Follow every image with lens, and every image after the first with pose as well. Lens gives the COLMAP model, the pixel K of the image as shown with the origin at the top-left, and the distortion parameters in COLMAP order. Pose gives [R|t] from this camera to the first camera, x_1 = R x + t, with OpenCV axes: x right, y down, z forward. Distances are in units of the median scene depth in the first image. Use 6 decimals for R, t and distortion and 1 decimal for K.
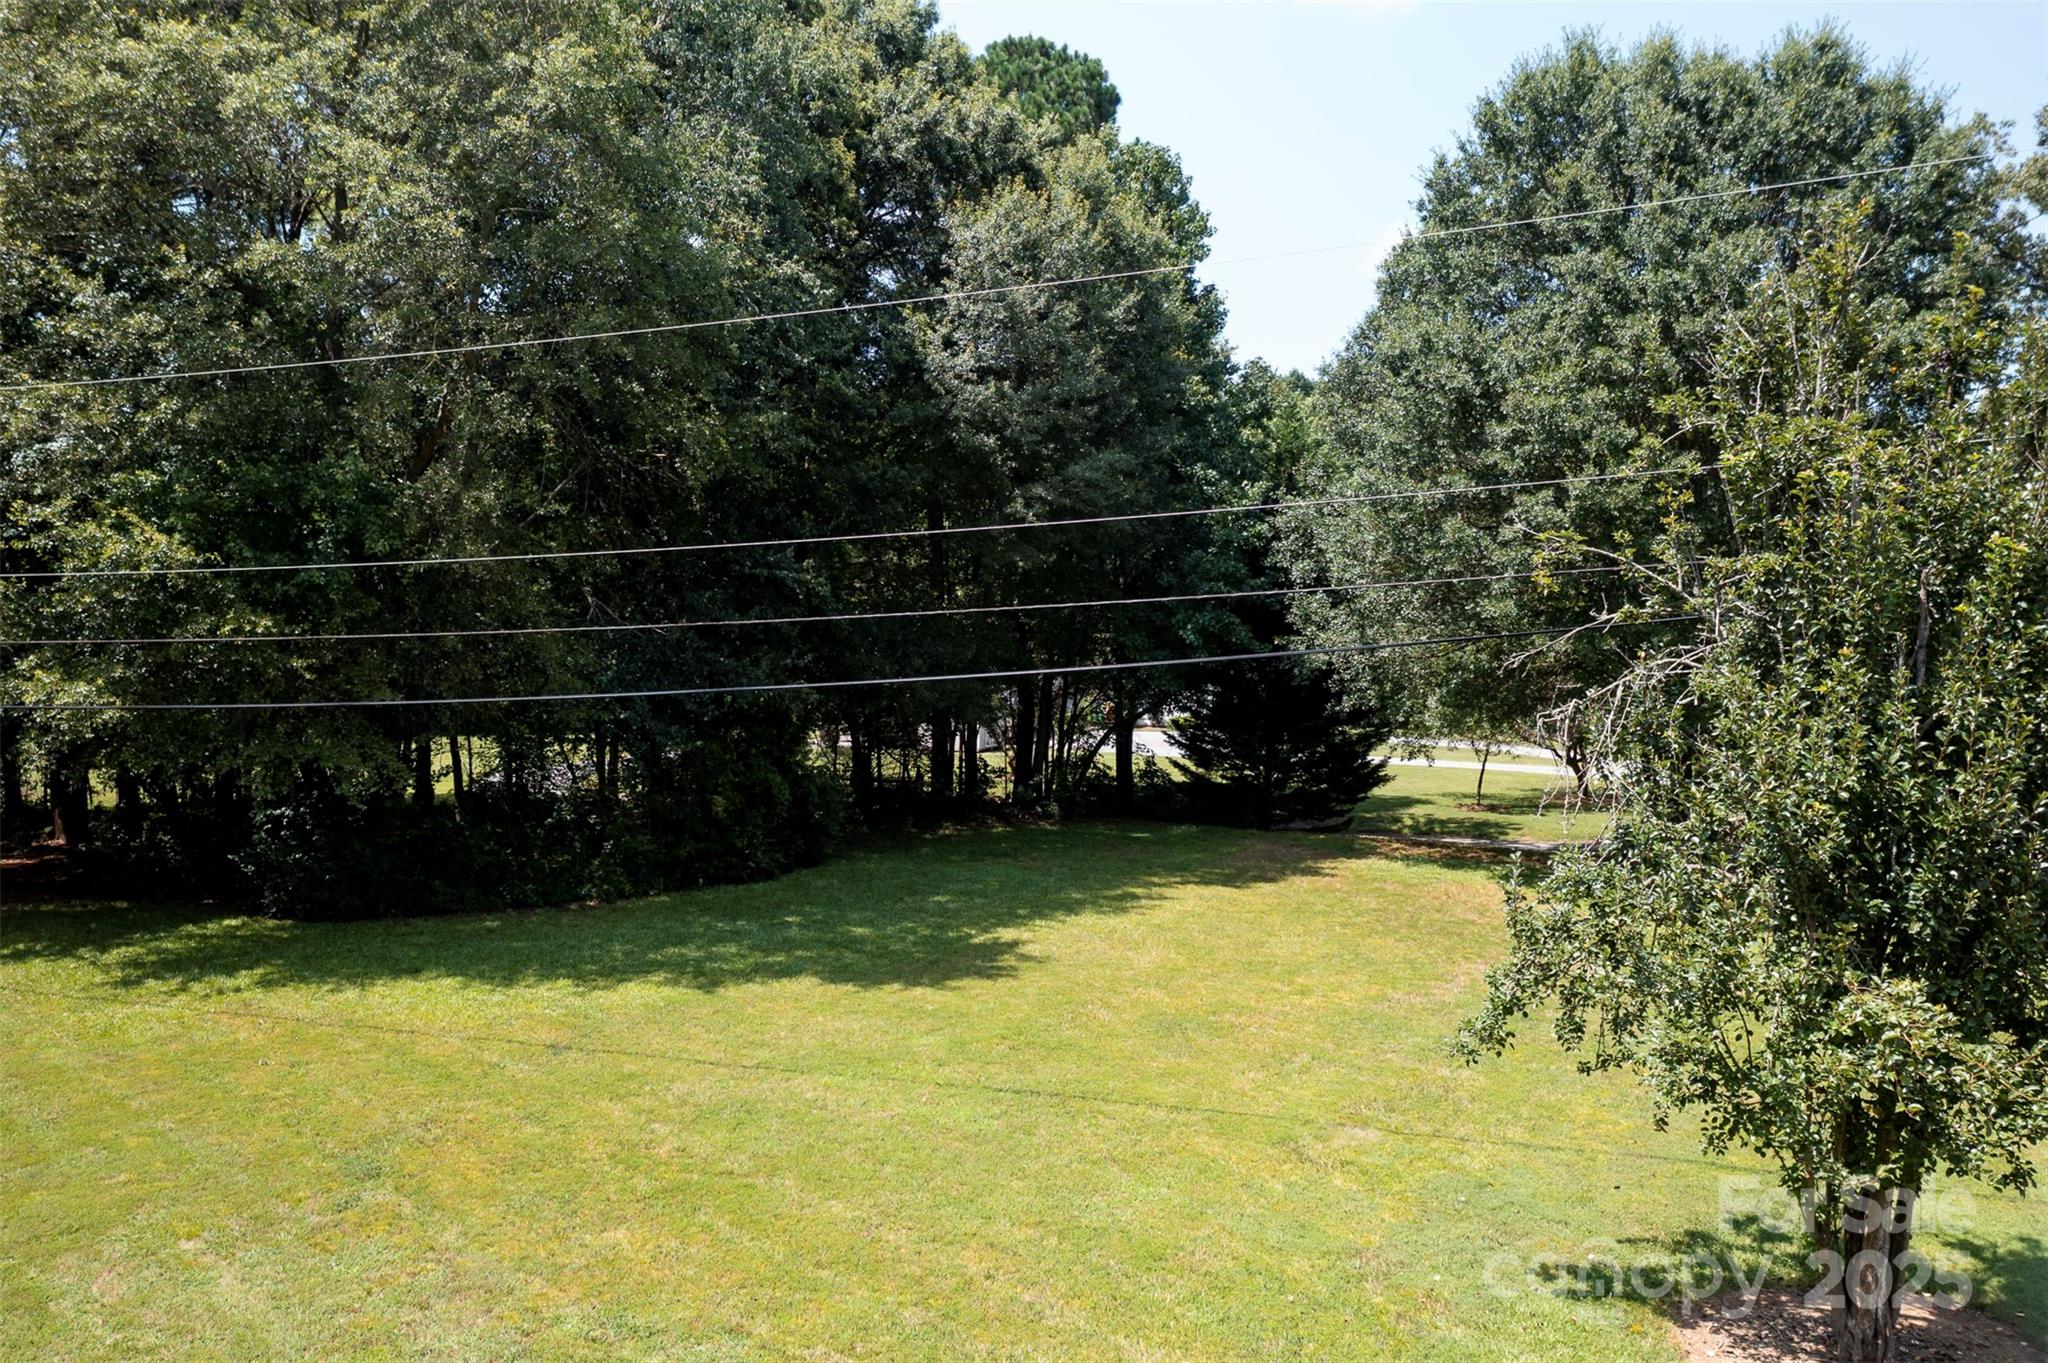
lens RADIAL K [[1631.6, 0, 1025.3], [0, 1631.6, 686.9], [0, 0, 1]] dist [-0.002821, 0.004791]
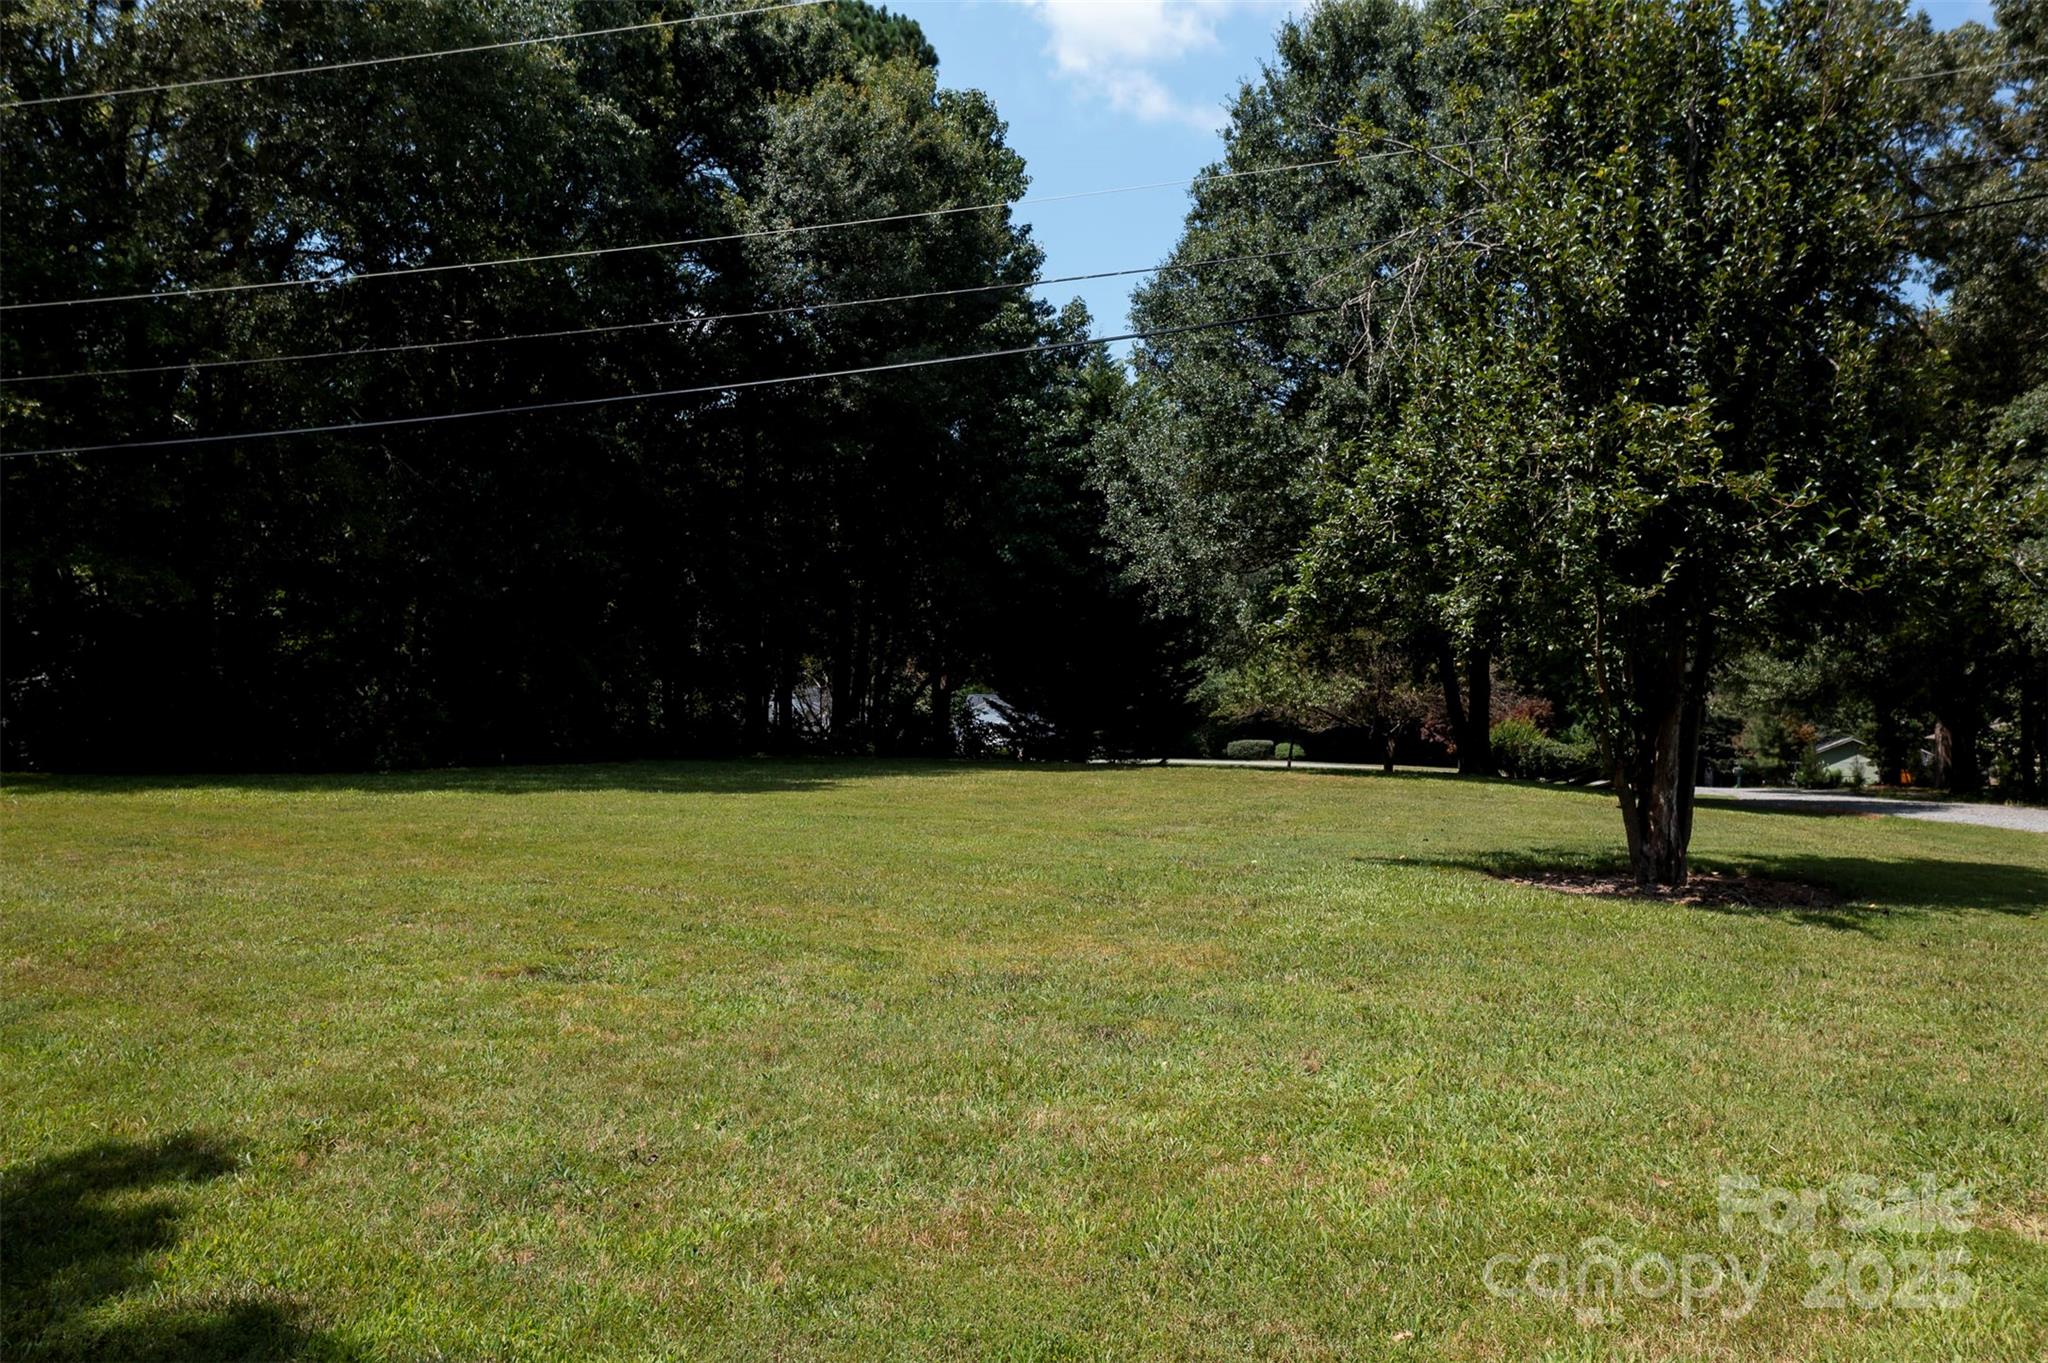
lens RADIAL K [[1631.6, 0, 1030.6], [0, 1631.6, 678.2], [0, 0, 1]] dist [-0.002821, 0.004791]
pose [[0.993439, 0.002765, 0.114326, 0.000290], [0.002391, 0.998987, -0.044938, 0.111777], [-0.114334, 0.044917, 0.992426, 0.002545]]
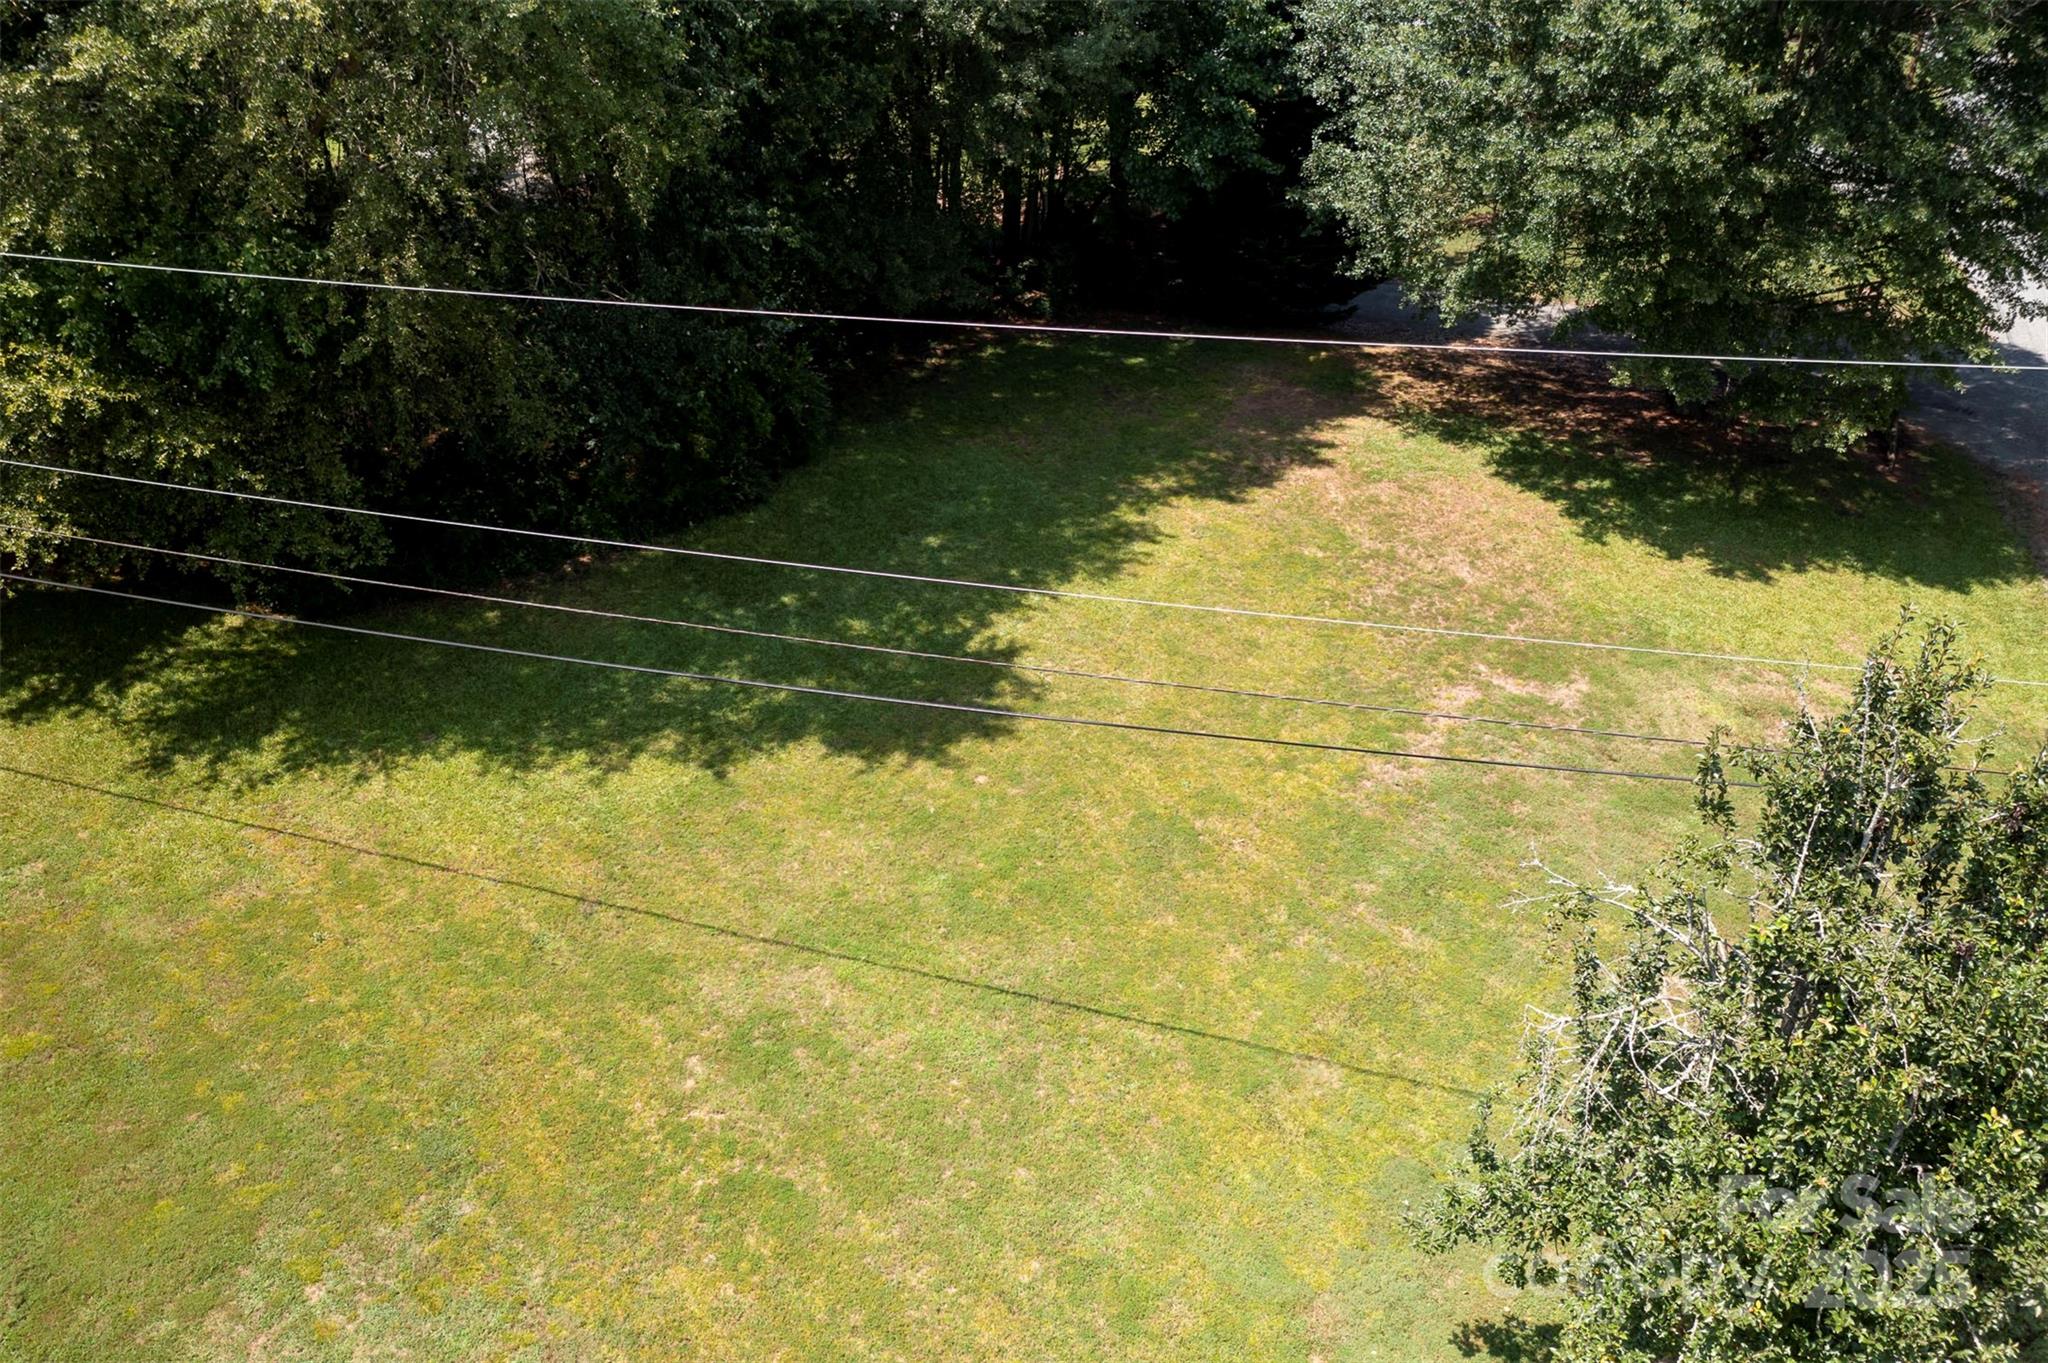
lens RADIAL K [[1631.6, 0, 1035.5], [0, 1631.6, 676.4], [0, 0, 1]] dist [-0.002821, 0.004791]
pose [[0.999889, -0.010150, 0.010889, -0.001641], [0.003707, 0.878246, 0.478194, -0.268954], [-0.014417, -0.478101, 0.878187, 0.079201]]
